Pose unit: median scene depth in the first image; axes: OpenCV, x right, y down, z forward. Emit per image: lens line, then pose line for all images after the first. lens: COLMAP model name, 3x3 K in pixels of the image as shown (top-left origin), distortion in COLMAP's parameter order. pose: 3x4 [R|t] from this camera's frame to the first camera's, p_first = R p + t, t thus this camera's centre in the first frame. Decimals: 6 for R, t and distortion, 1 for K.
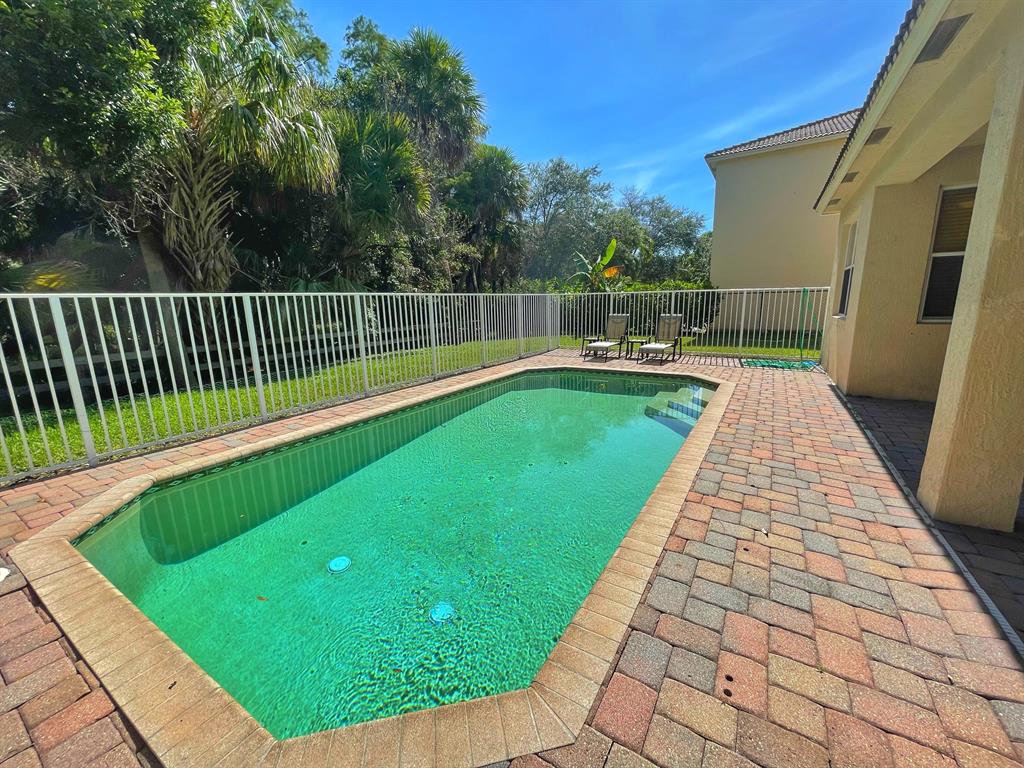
lens RADIAL K [[413.7, 0, 514.4], [0, 413.7, 384.8], [0, 0, 1]] dist [-0.001033, 0.000639]
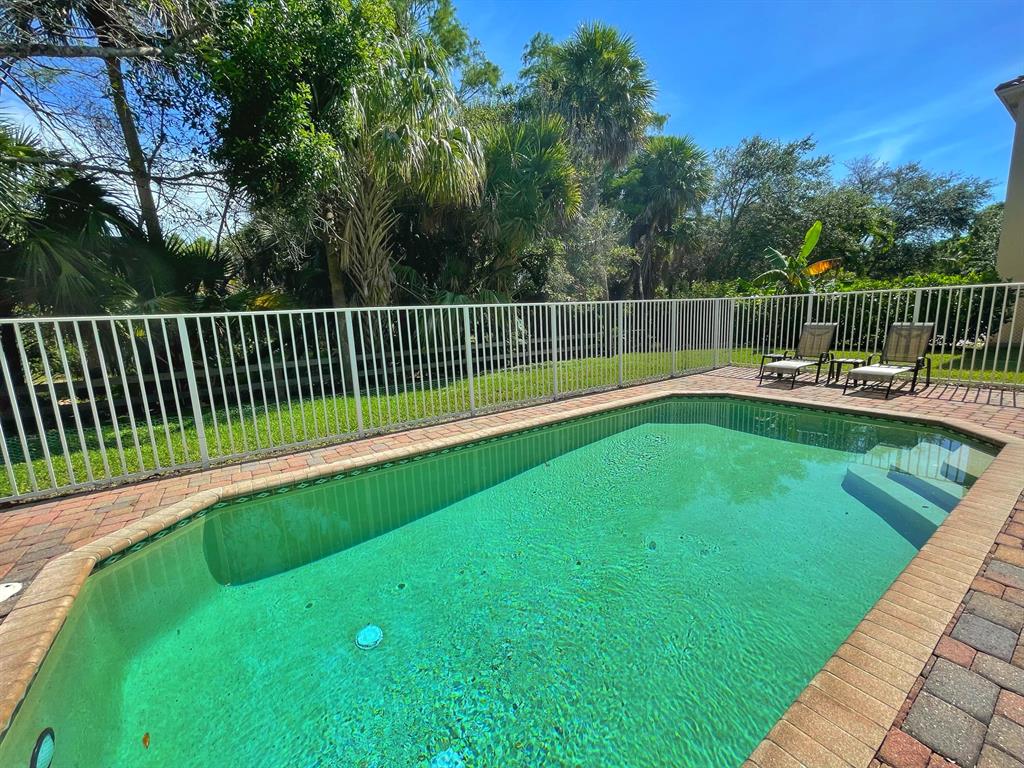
lens RADIAL K [[413.7, 0, 514.4], [0, 413.7, 384.8], [0, 0, 1]] dist [-0.001033, 0.000639]
pose [[0.913658, 0.052350, -0.403099, 0.060073], [-0.059734, 0.998198, -0.005757, -0.026043], [0.402071, 0.029338, 0.915138, 0.118309]]
